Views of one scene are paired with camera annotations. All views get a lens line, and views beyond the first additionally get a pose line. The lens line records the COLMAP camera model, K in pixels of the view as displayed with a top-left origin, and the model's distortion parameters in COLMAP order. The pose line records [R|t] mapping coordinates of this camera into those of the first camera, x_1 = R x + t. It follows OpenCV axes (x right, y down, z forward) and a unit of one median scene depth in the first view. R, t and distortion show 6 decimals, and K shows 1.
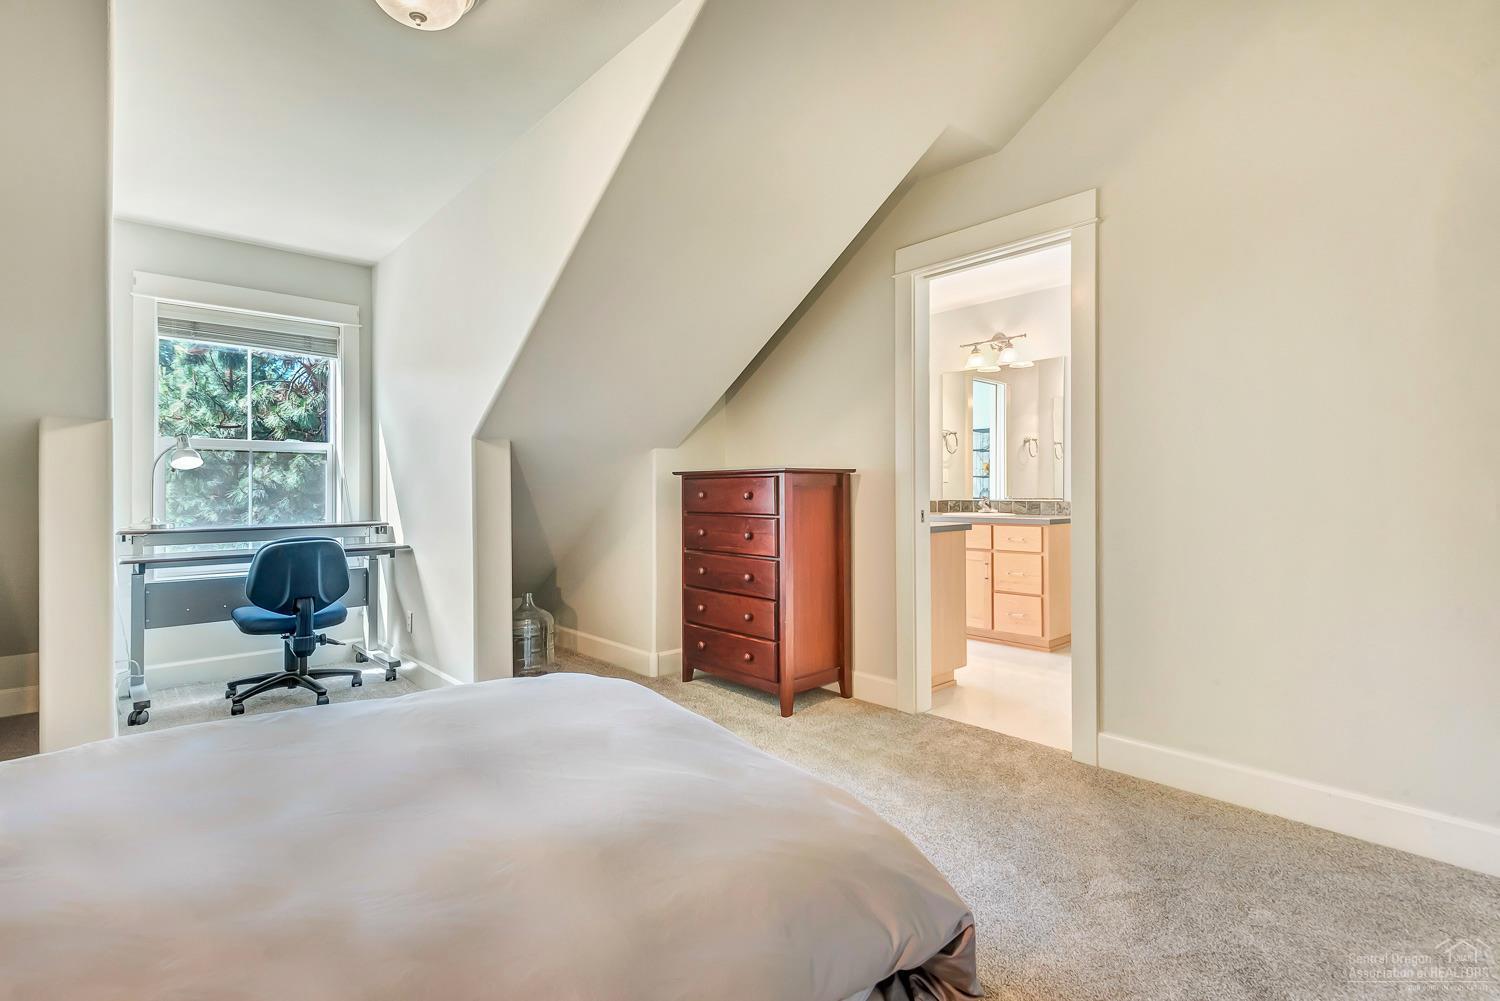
lens RADIAL K [[701.9, 0, 742.9], [0, 701.9, 499.0], [0, 0, 1]] dist [0.000155, -0.000462]
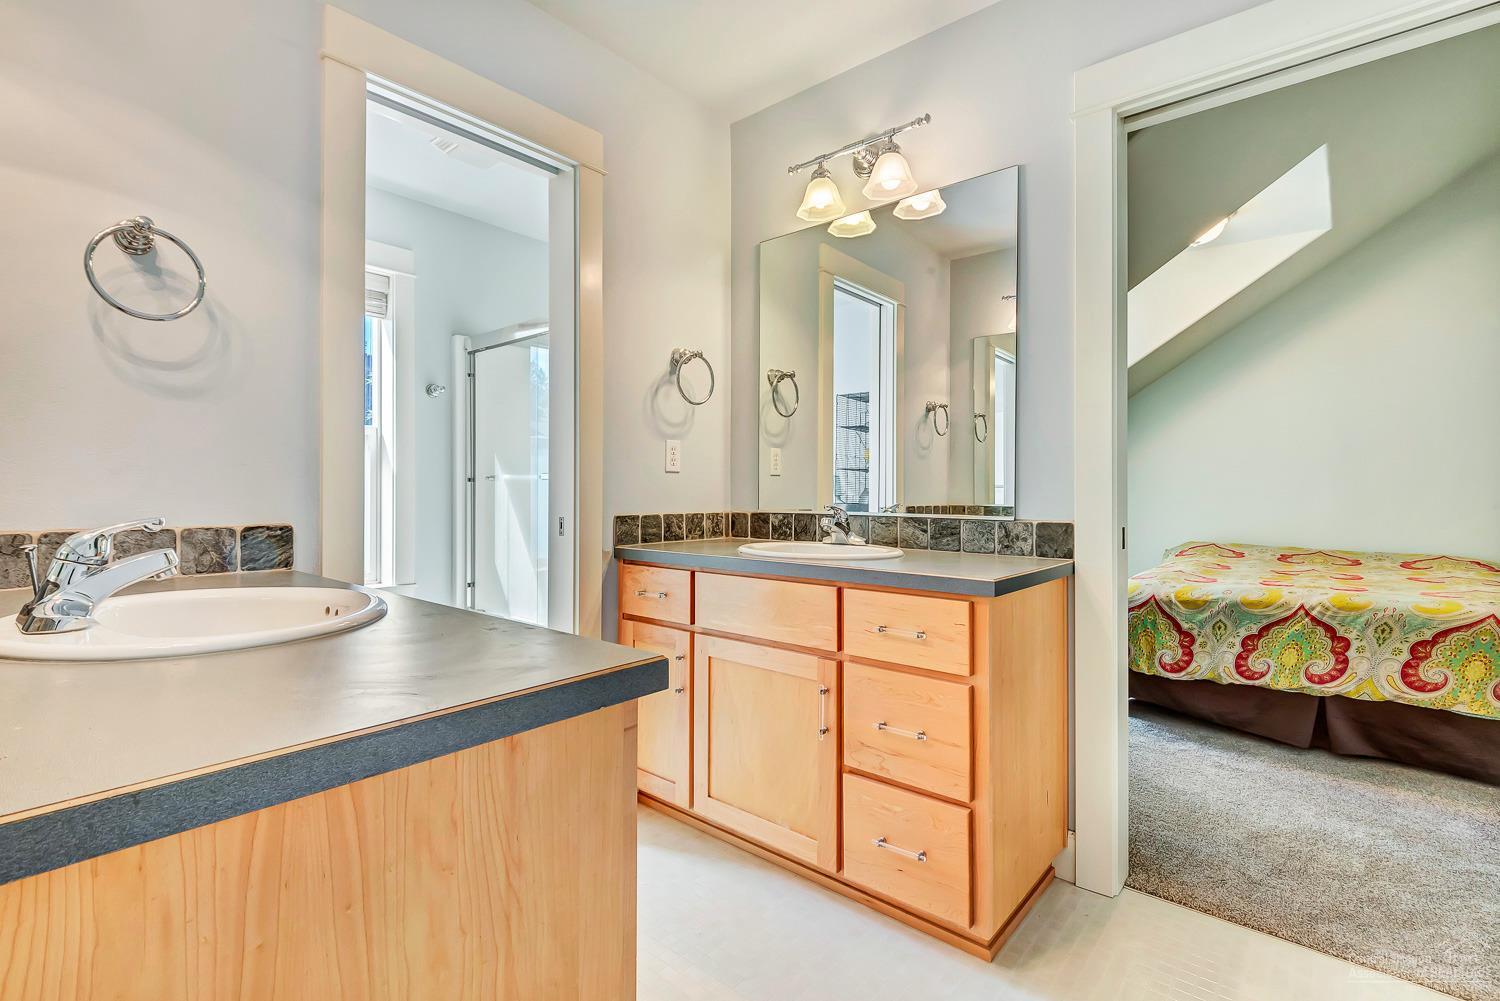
lens RADIAL K [[701.9, 0, 754.3], [0, 701.9, 494.8], [0, 0, 1]] dist [0.000155, -0.000462]
pose [[0.990640, 0.005068, 0.136407, 0.238362], [-0.004577, 0.999982, -0.003913, -0.009148], [-0.136424, 0.003252, 0.990645, 0.586600]]
